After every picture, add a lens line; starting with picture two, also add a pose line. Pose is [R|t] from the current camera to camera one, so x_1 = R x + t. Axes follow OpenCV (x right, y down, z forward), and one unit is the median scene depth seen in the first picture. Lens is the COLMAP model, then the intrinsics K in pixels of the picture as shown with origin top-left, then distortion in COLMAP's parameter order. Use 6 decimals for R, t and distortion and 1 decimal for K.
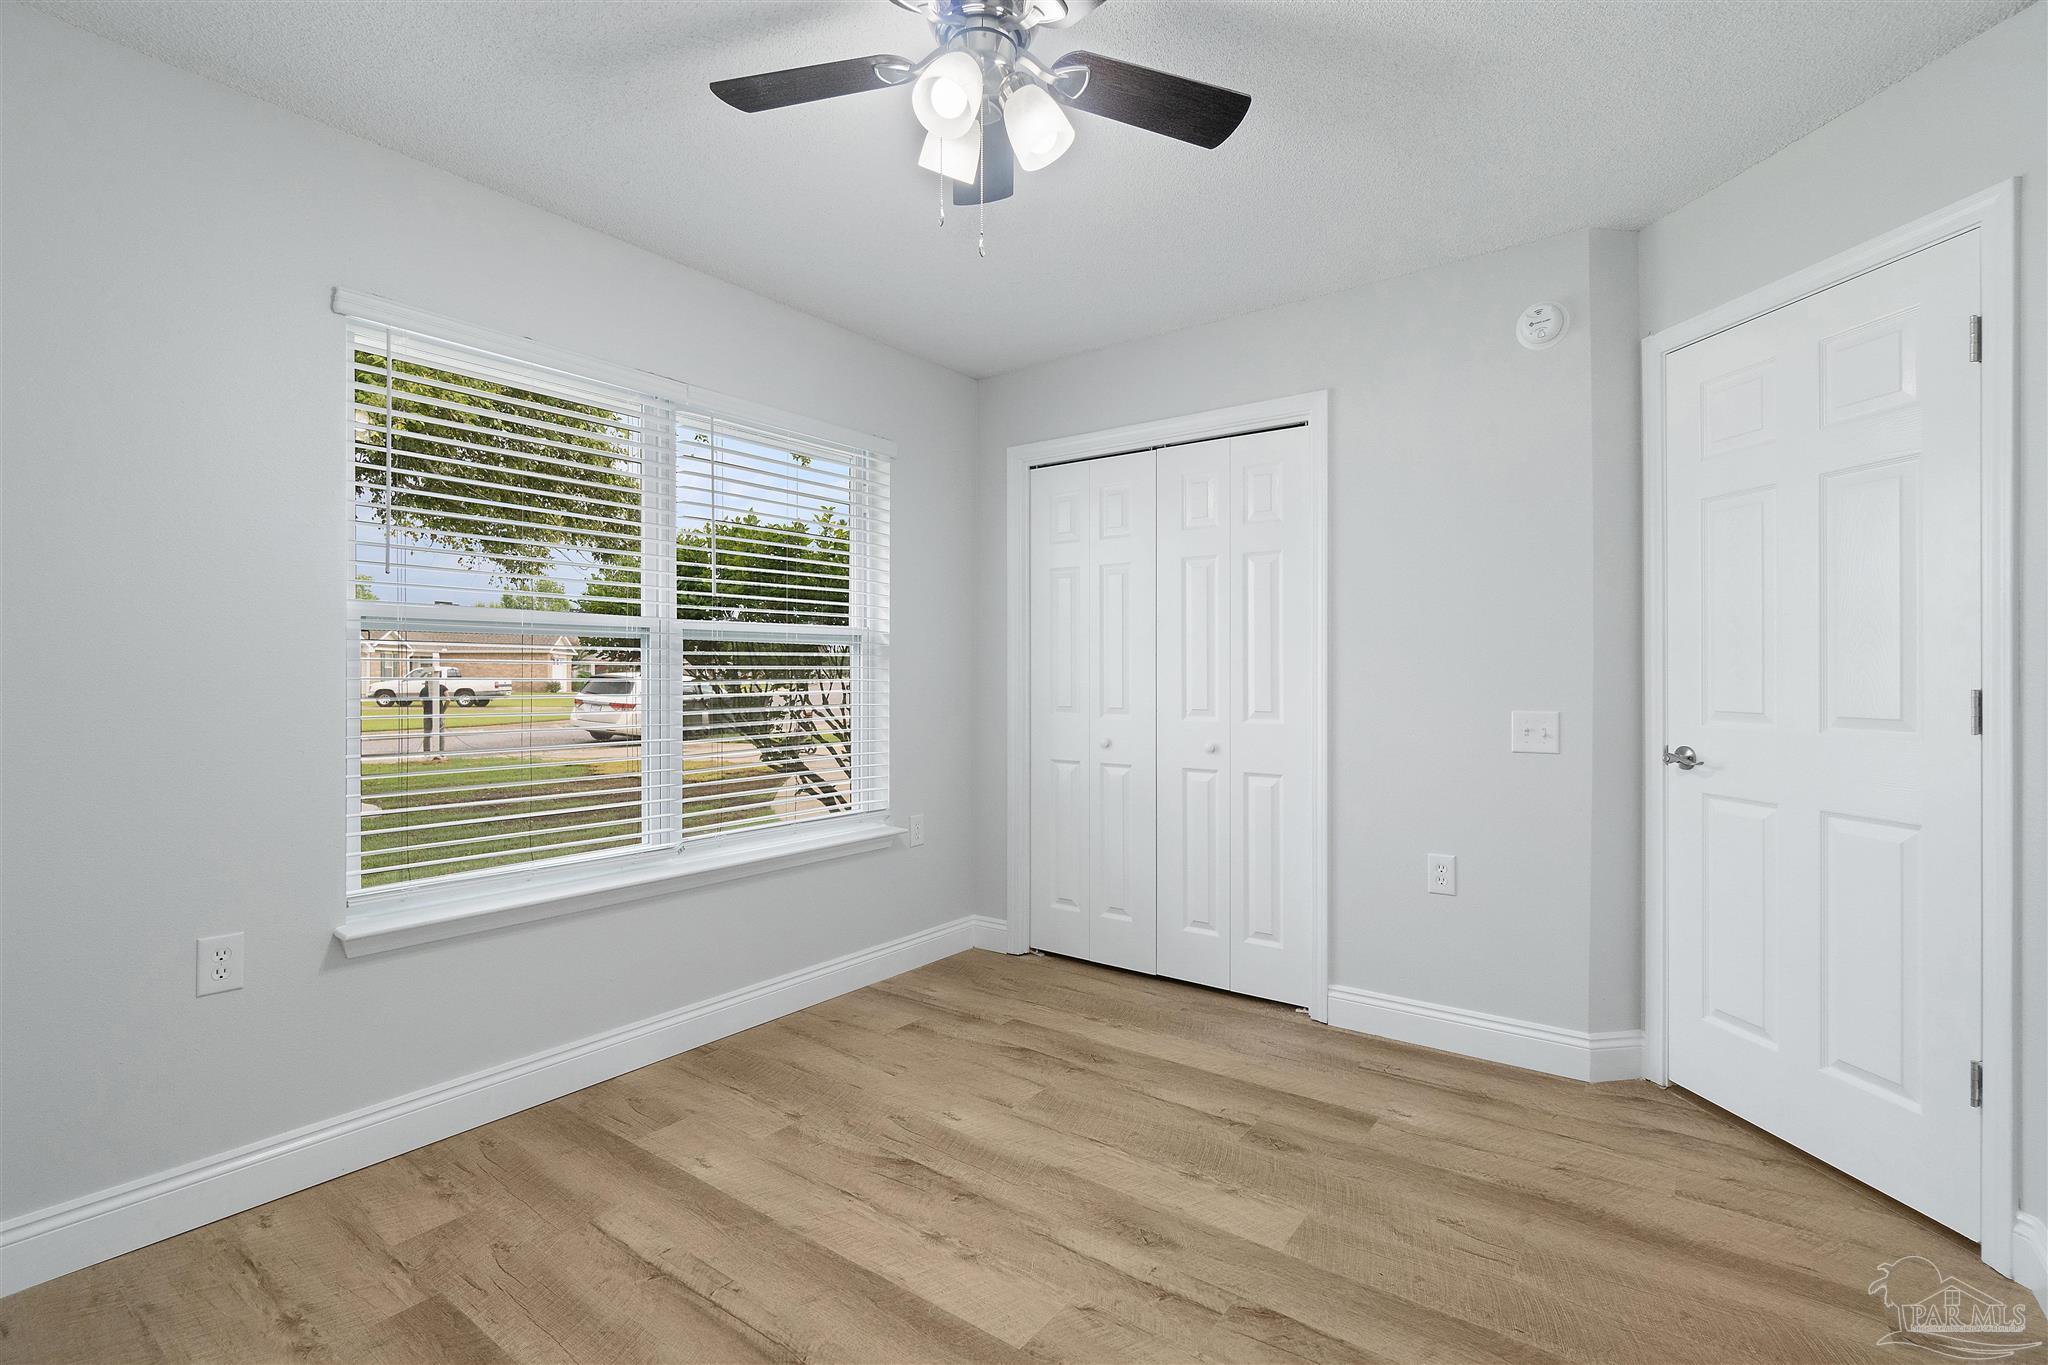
lens RADIAL K [[955.3, 0, 1033.4], [0, 955.3, 671.1], [0, 0, 1]] dist [0.001230, -0.000676]
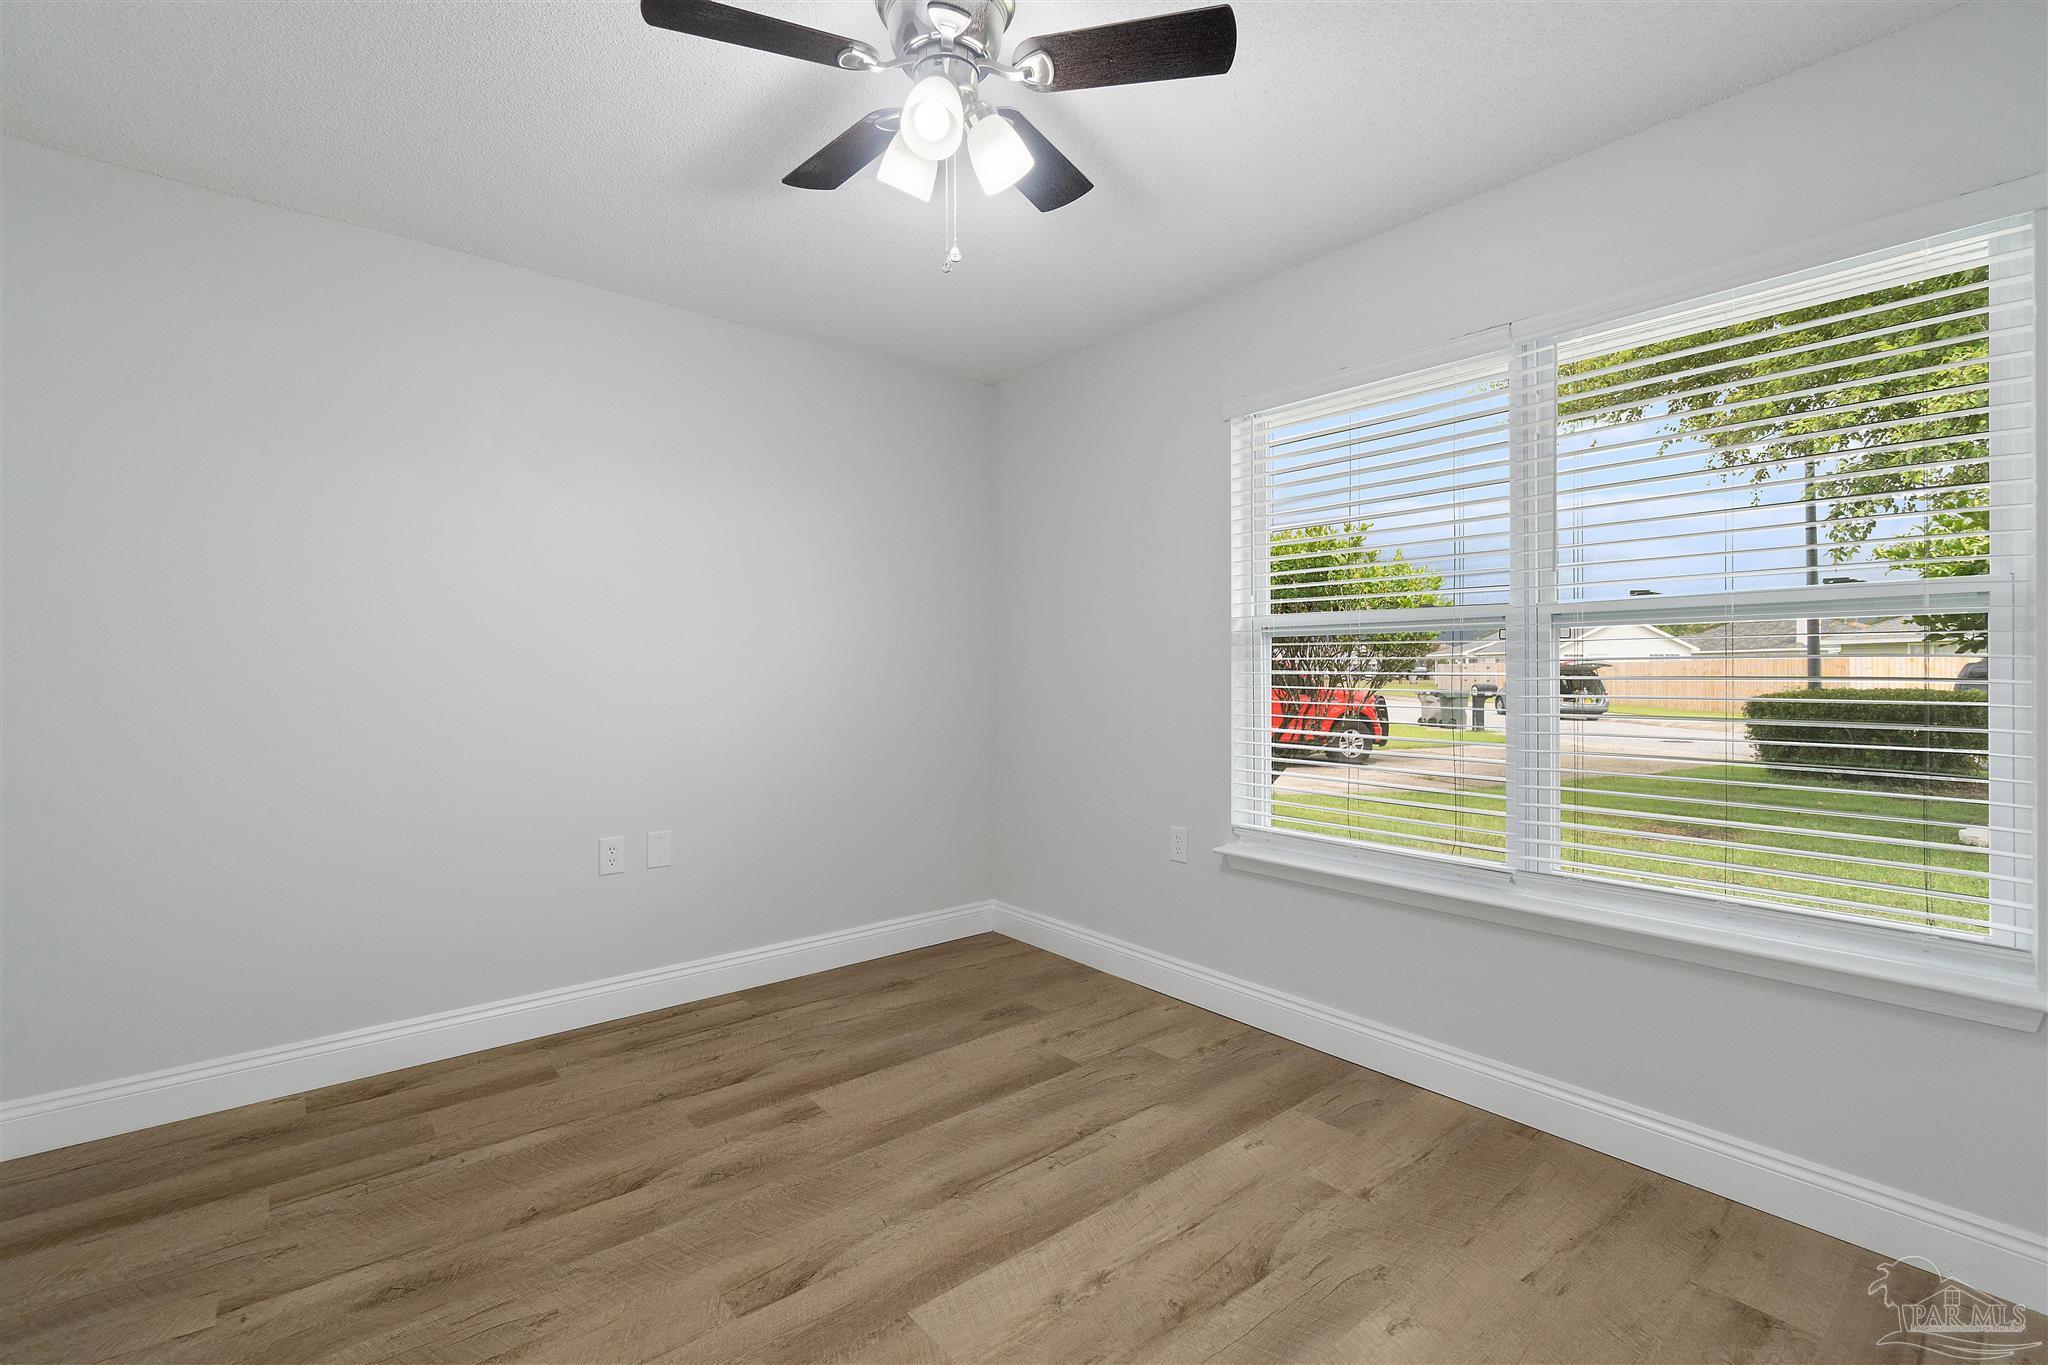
lens RADIAL K [[907.4, 0, 985.8], [0, 907.4, 668.3], [0, 0, 1]] dist [-0.000253, -0.000495]
pose [[-0.272373, -0.004067, -0.962183, 0.711765], [0.002053, 0.999986, -0.004808, 0.008533], [0.962190, -0.003285, -0.272360, 1.050132]]
